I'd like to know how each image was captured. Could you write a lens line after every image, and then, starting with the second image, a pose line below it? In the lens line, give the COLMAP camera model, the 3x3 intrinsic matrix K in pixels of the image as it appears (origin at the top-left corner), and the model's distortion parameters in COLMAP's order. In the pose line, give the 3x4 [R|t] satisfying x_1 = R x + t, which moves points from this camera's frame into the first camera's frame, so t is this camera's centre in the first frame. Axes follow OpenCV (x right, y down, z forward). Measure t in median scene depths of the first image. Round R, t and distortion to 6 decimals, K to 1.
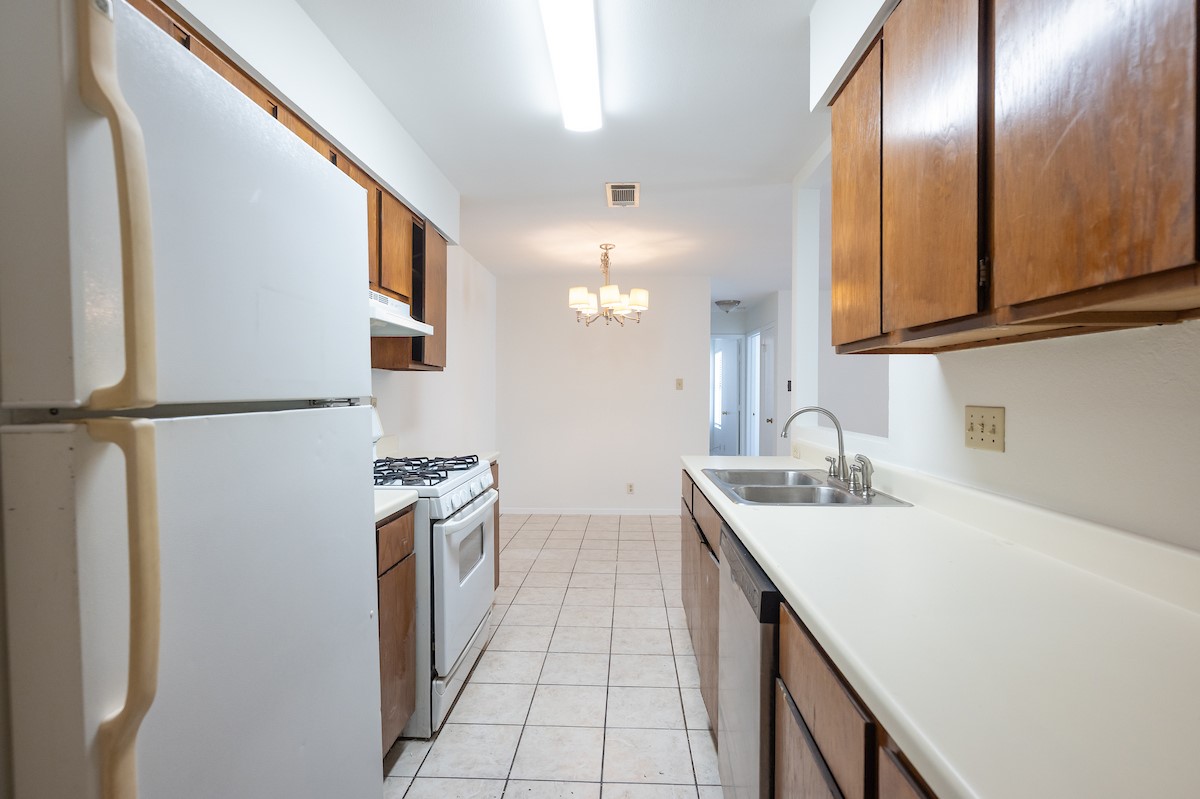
lens RADIAL K [[572.6, 0, 601.9], [0, 572.6, 406.2], [0, 0, 1]] dist [0.001042, -0.000084]
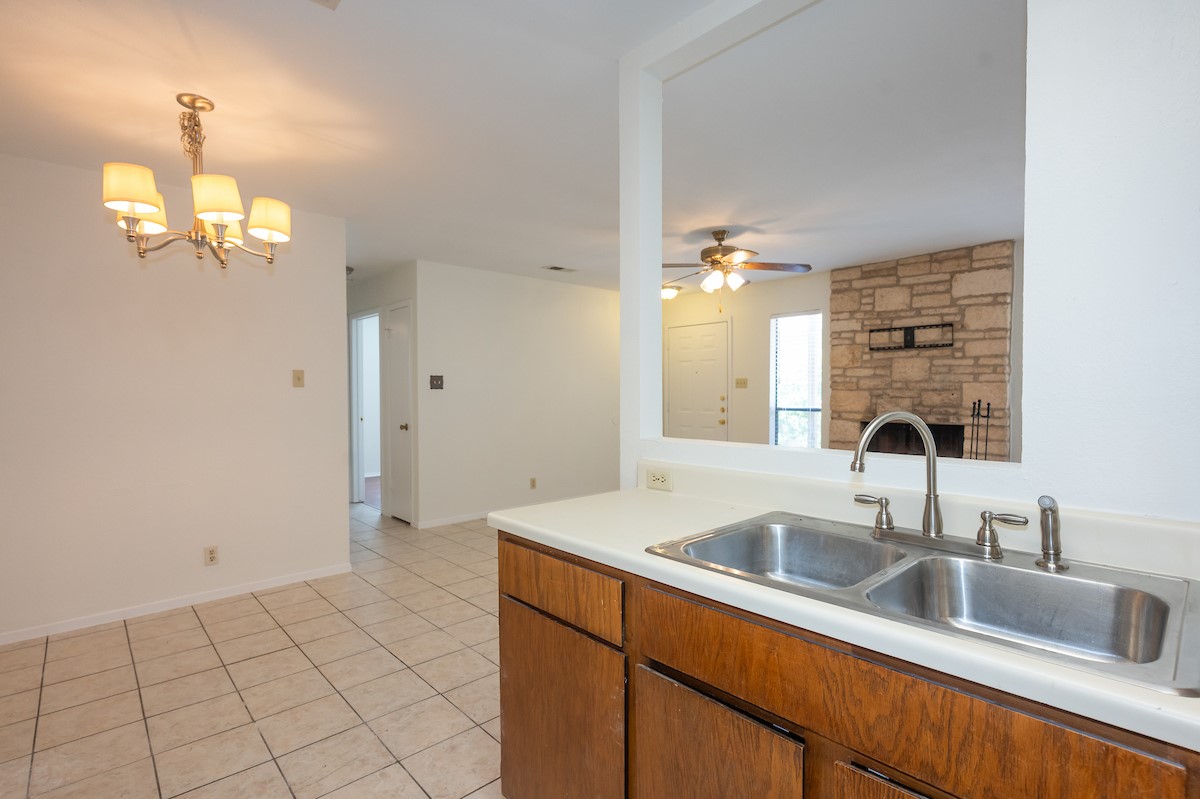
lens RADIAL K [[572.6, 0, 601.9], [0, 572.6, 406.2], [0, 0, 1]] dist [0.001042, -0.000084]
pose [[0.706463, -0.024912, 0.707312, -0.102078], [0.024245, 0.999646, 0.010992, -0.007877], [-0.707335, 0.009383, 0.706817, 0.392418]]
